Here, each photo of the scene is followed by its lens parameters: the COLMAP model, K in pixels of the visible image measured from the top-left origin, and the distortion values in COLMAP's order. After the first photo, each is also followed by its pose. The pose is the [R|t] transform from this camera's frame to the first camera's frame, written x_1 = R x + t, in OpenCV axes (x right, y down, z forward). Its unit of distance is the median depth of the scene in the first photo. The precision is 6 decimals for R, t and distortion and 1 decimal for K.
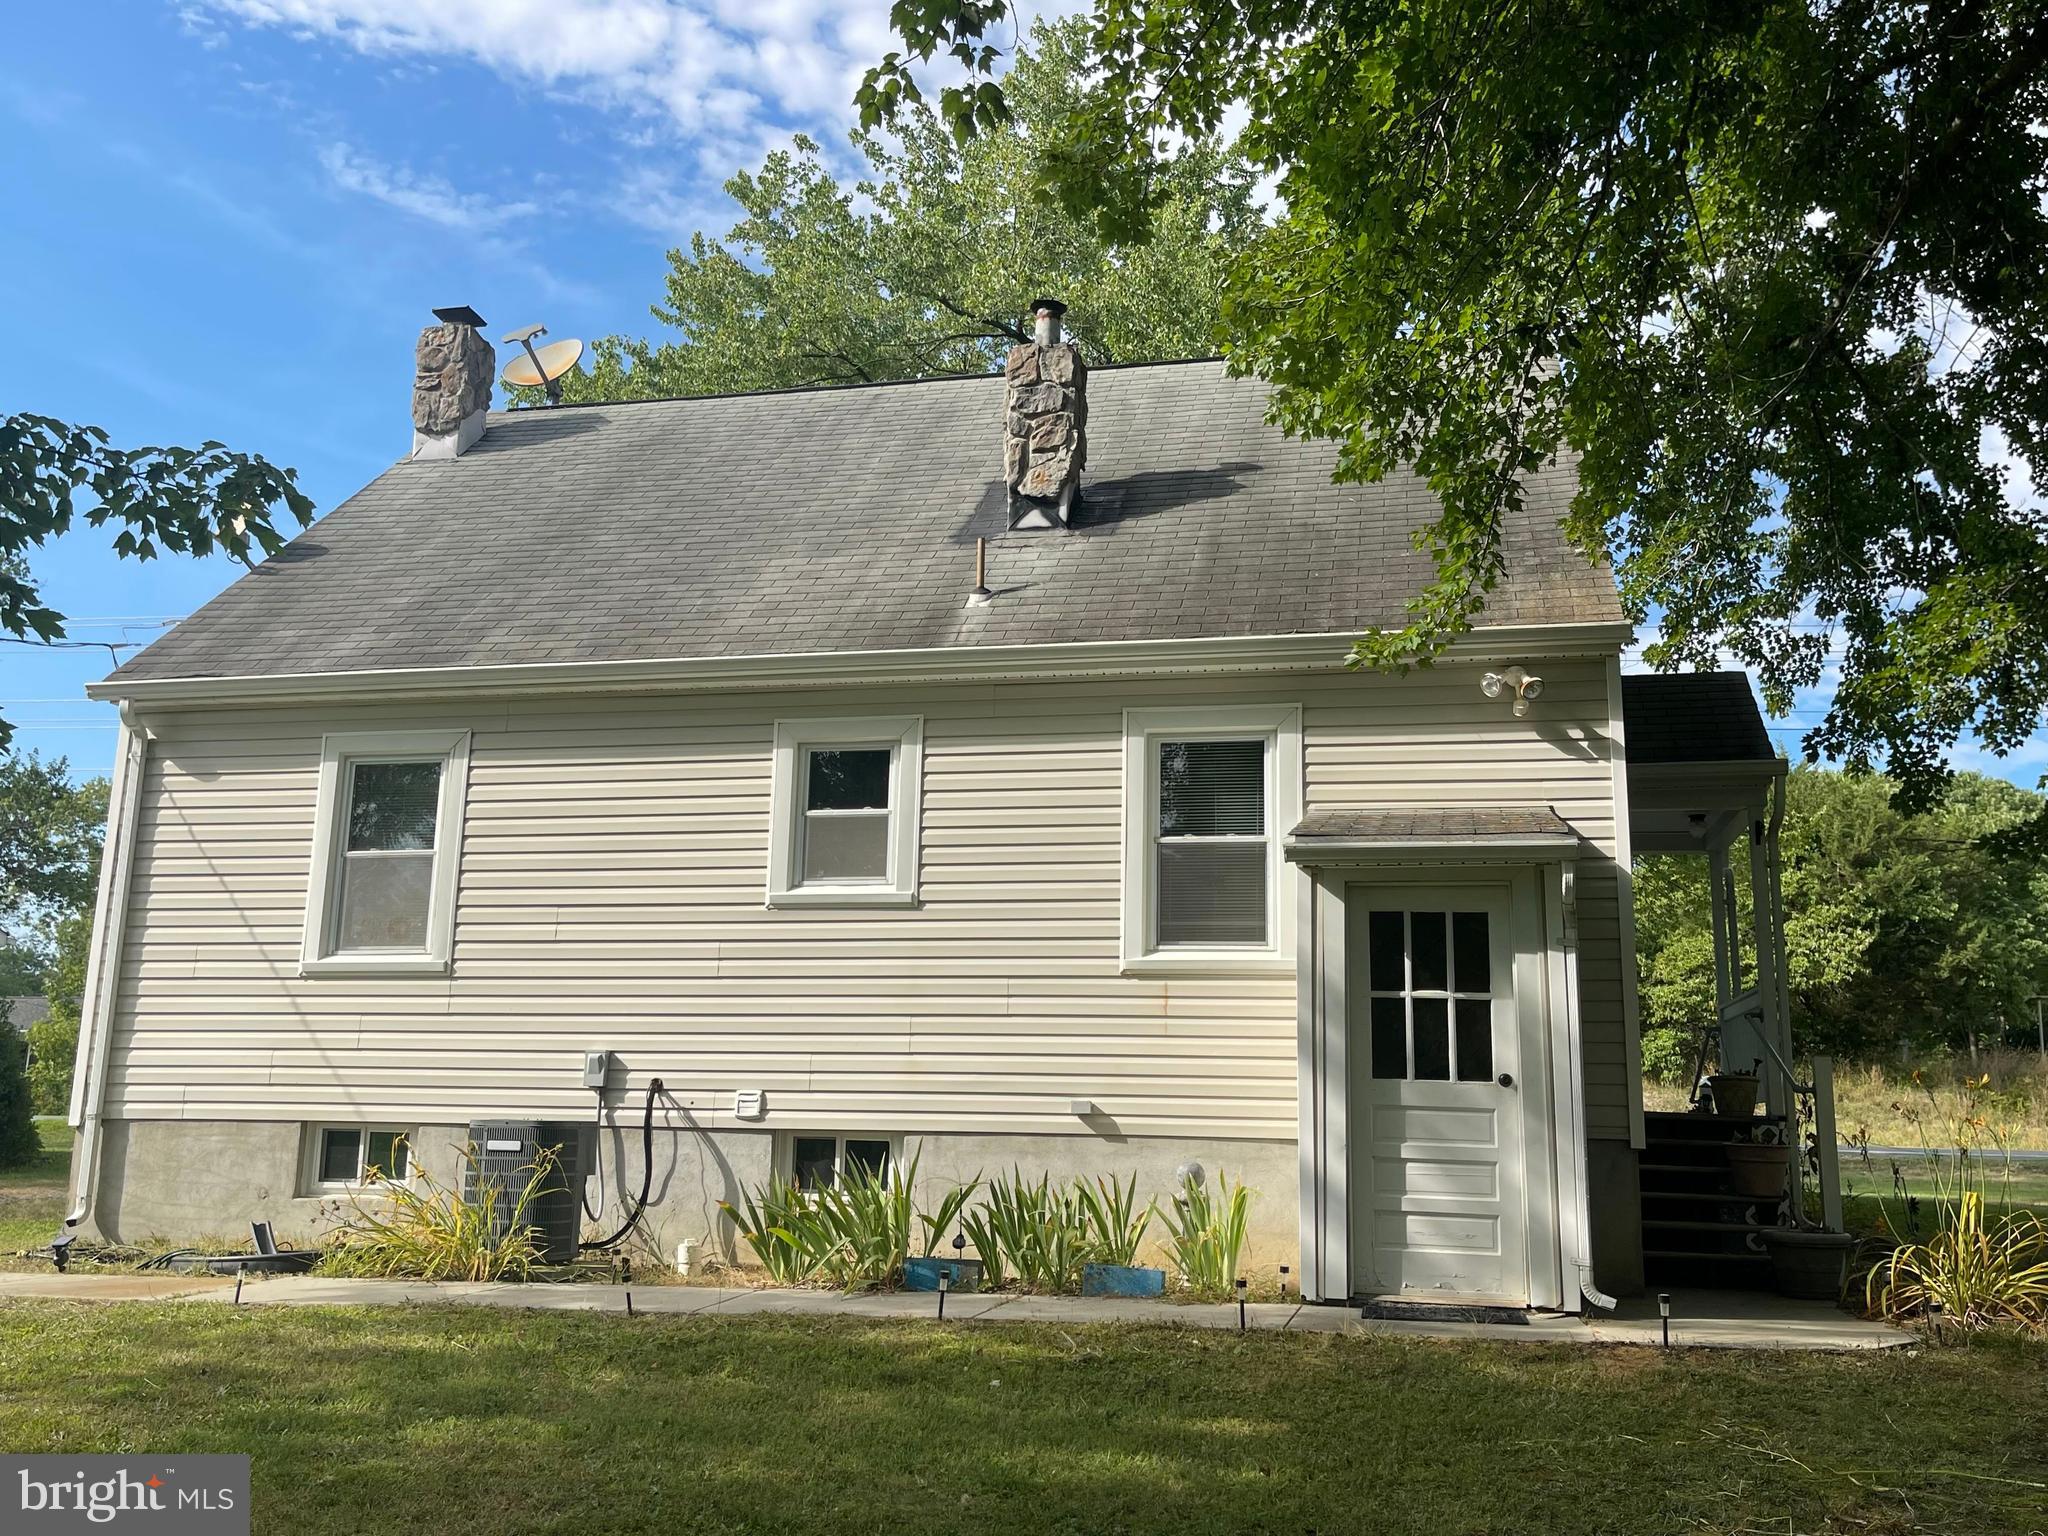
lens RADIAL K [[1725.3, 0, 1024.3], [0, 1725.3, 826.1], [0, 0, 1]] dist [0.009324, 0.005084]
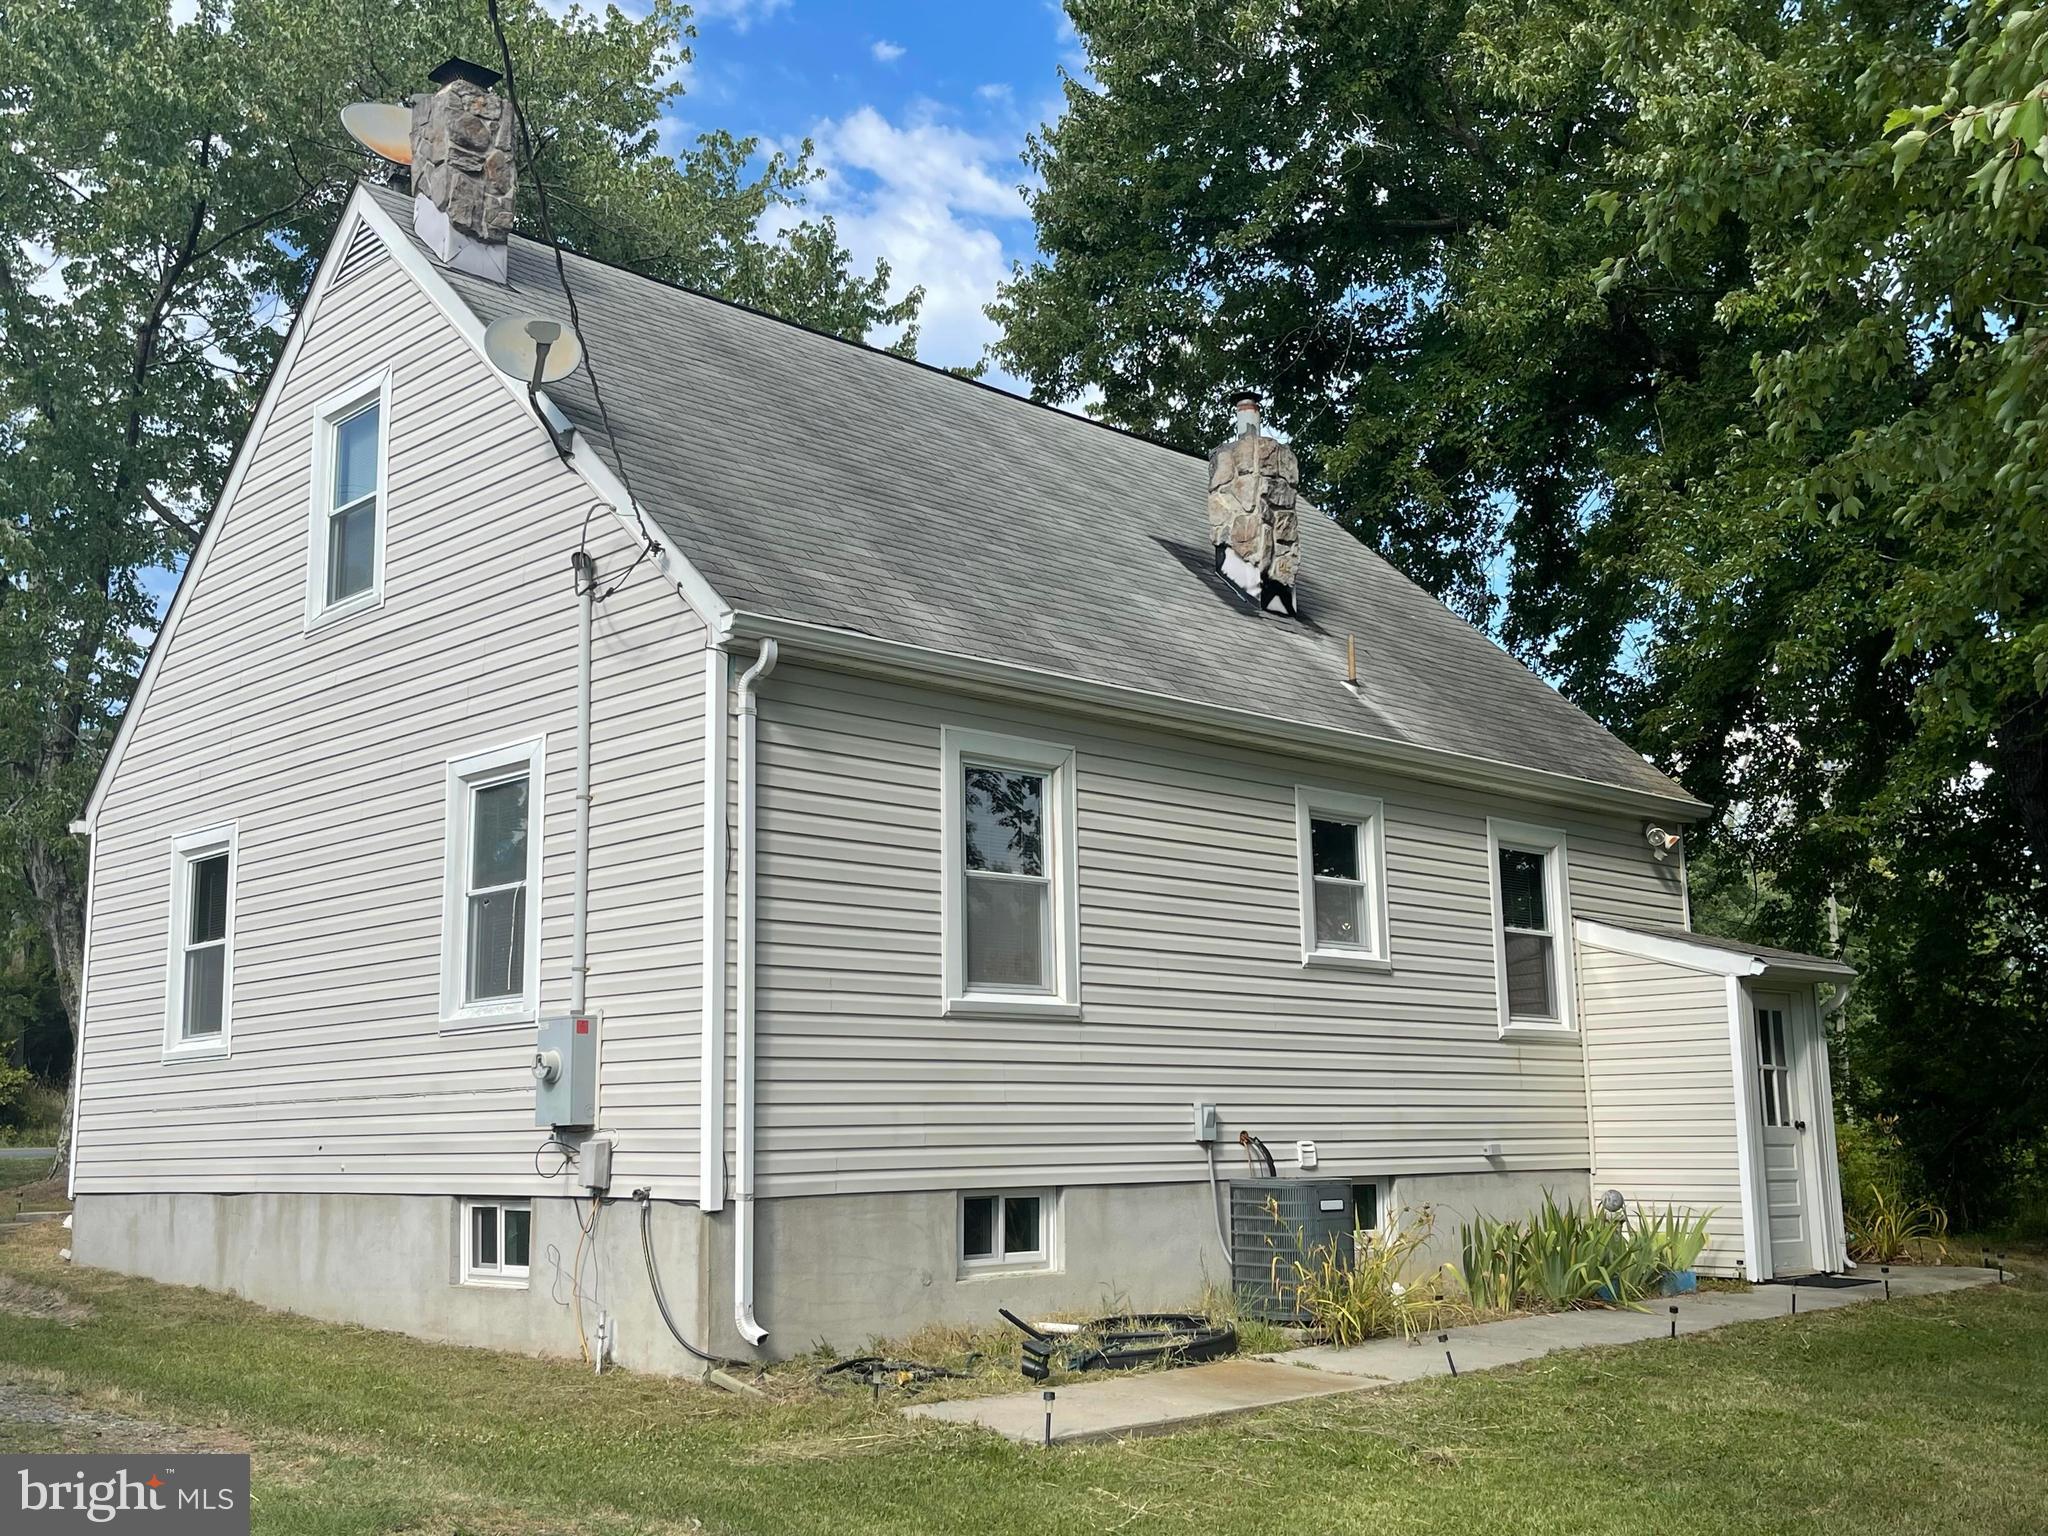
lens RADIAL K [[2103.3, 0, 1024.0], [0, 2103.3, 768.0], [0, 0, 1]] dist [0.013339, -0.003239]
pose [[0.562698, 0.118672, 0.818100, -1.257122], [-0.124342, 0.990533, -0.058160, 0.022418], [-0.817258, -0.068998, 0.572127, 0.400427]]
